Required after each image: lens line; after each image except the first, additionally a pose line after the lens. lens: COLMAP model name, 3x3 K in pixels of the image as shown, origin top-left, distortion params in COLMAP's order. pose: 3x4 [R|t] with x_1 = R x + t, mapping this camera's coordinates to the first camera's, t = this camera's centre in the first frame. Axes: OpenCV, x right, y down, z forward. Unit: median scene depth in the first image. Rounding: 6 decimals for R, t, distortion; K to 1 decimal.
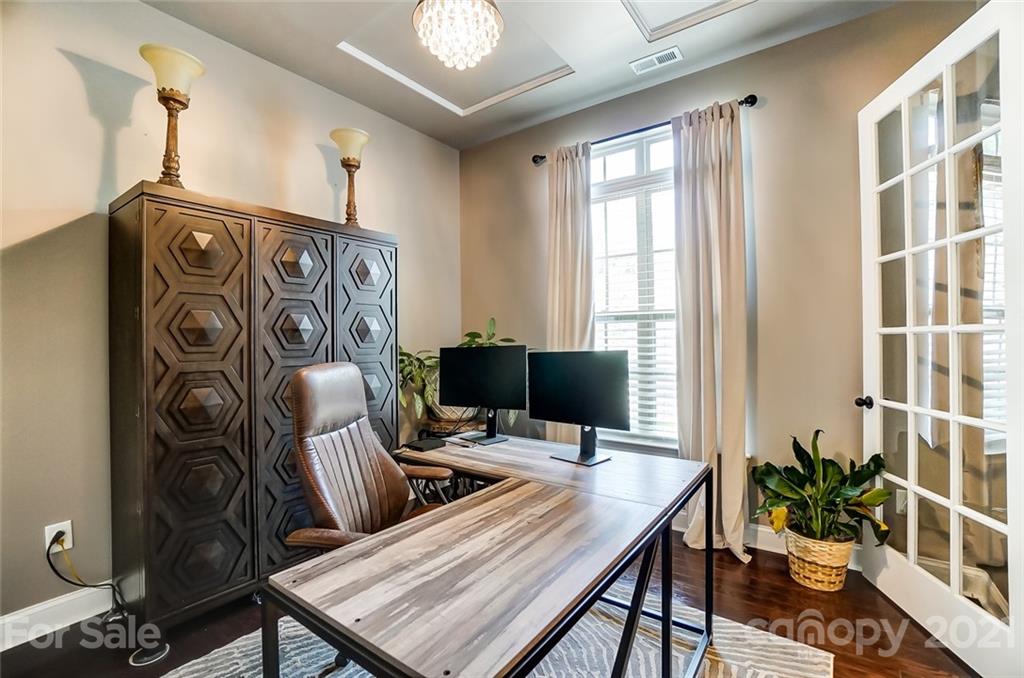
lens RADIAL K [[457.9, 0, 513.2], [0, 457.9, 337.8], [0, 0, 1]] dist [-0.058082, 0.017255]
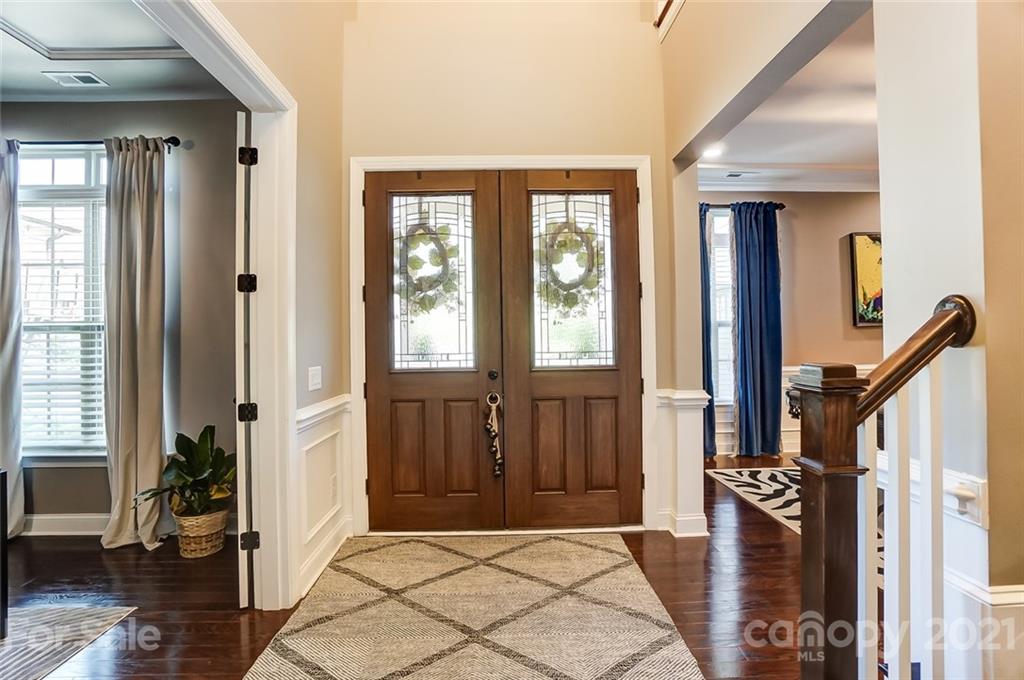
lens RADIAL K [[457.9, 0, 515.4], [0, 457.9, 336.0], [0, 0, 1]] dist [-0.058082, 0.017255]
pose [[0.784216, 0.011287, 0.620385, 0.467170], [-0.000308, 0.999841, -0.017802, -0.012143], [-0.620488, 0.013769, 0.784095, -0.379117]]
